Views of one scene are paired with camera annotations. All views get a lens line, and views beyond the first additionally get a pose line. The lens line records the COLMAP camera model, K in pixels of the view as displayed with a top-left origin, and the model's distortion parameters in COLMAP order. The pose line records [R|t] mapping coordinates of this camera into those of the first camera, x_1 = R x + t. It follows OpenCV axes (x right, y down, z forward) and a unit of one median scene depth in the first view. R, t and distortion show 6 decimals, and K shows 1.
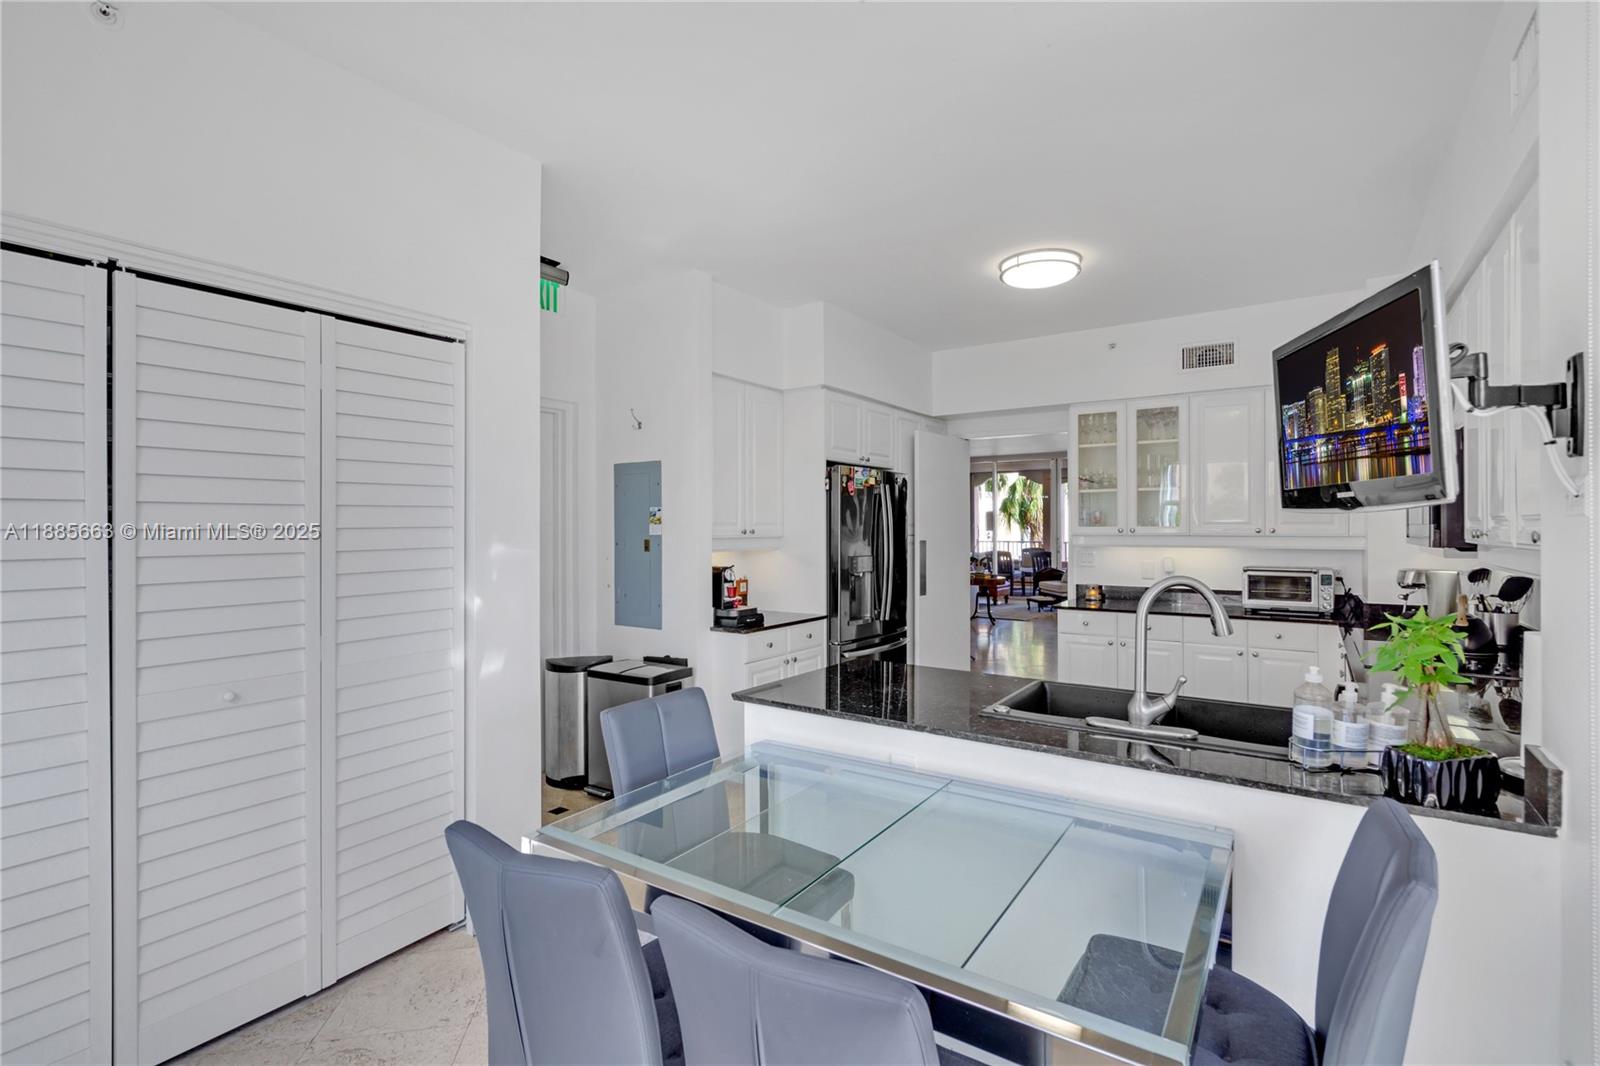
lens RADIAL K [[724.4, 0, 800.0], [0, 724.4, 533.0], [0, 0, 1]] dist [-0.001956, -0.000157]
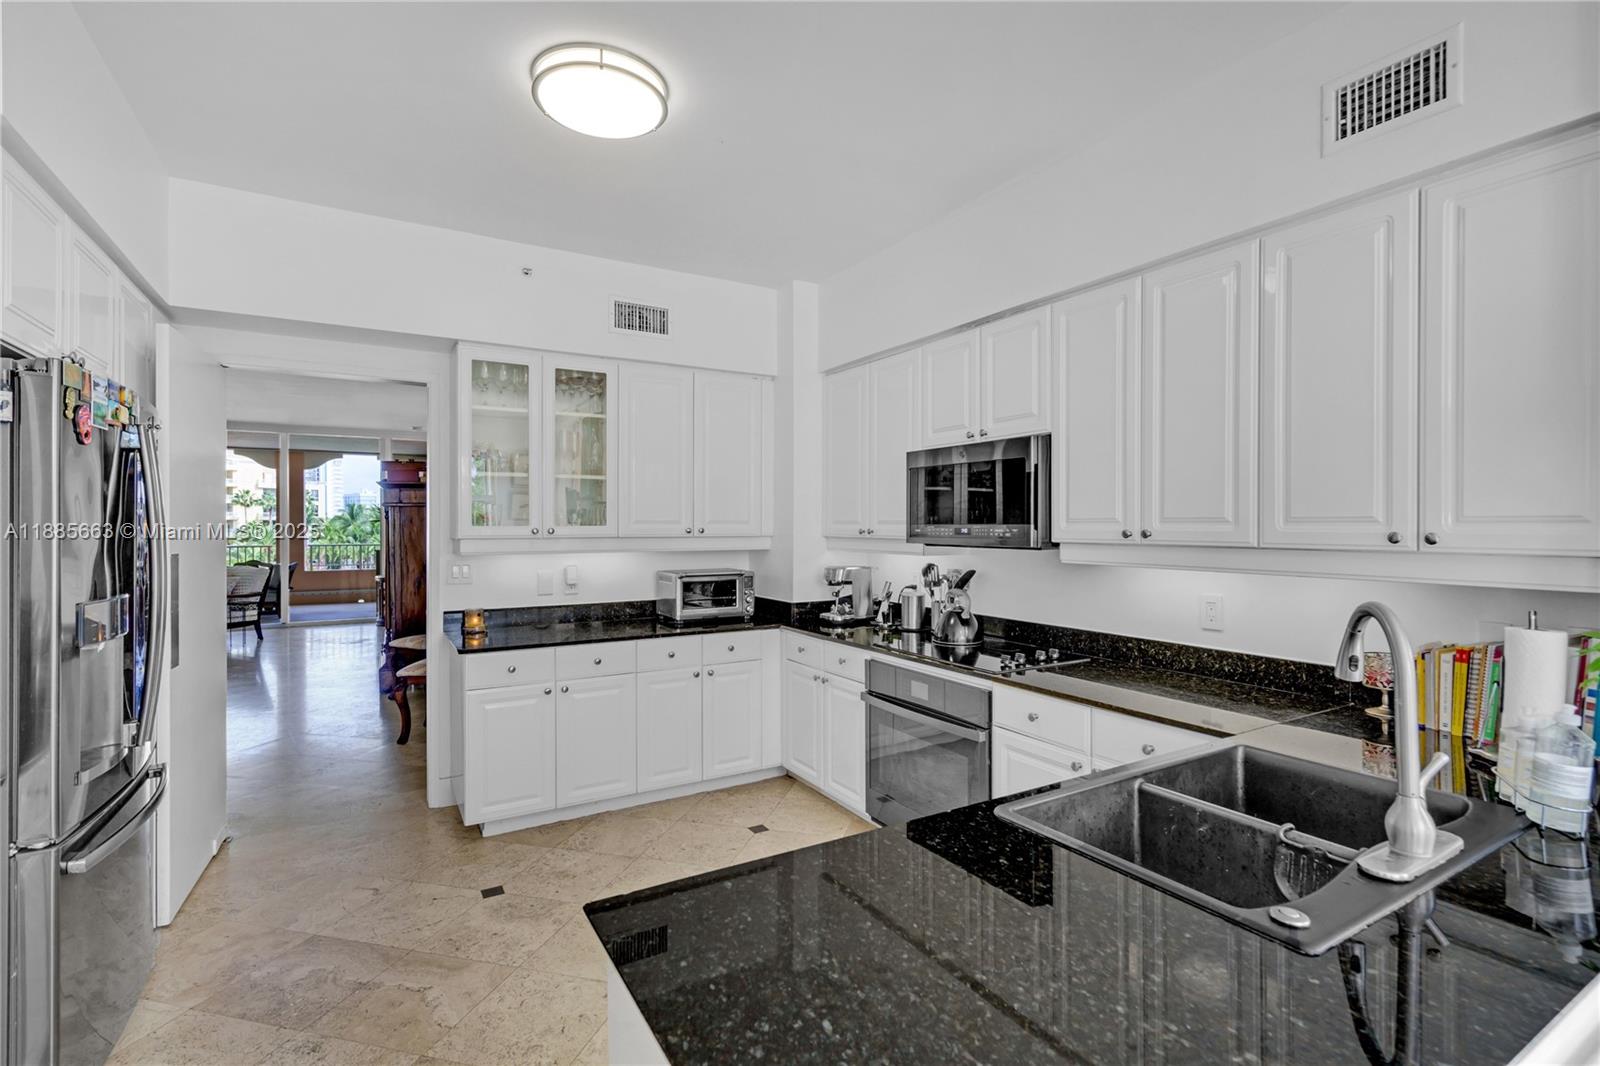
lens RADIAL K [[739.2, 0, 807.8], [0, 739.2, 527.0], [0, 0, 1]] dist [0.000504, 0.000172]
pose [[0.406928, -0.001260, 0.913460, -0.233463], [0.007717, 0.999968, -0.002058, -0.008878], [-0.913428, 0.007887, 0.406924, 0.894011]]
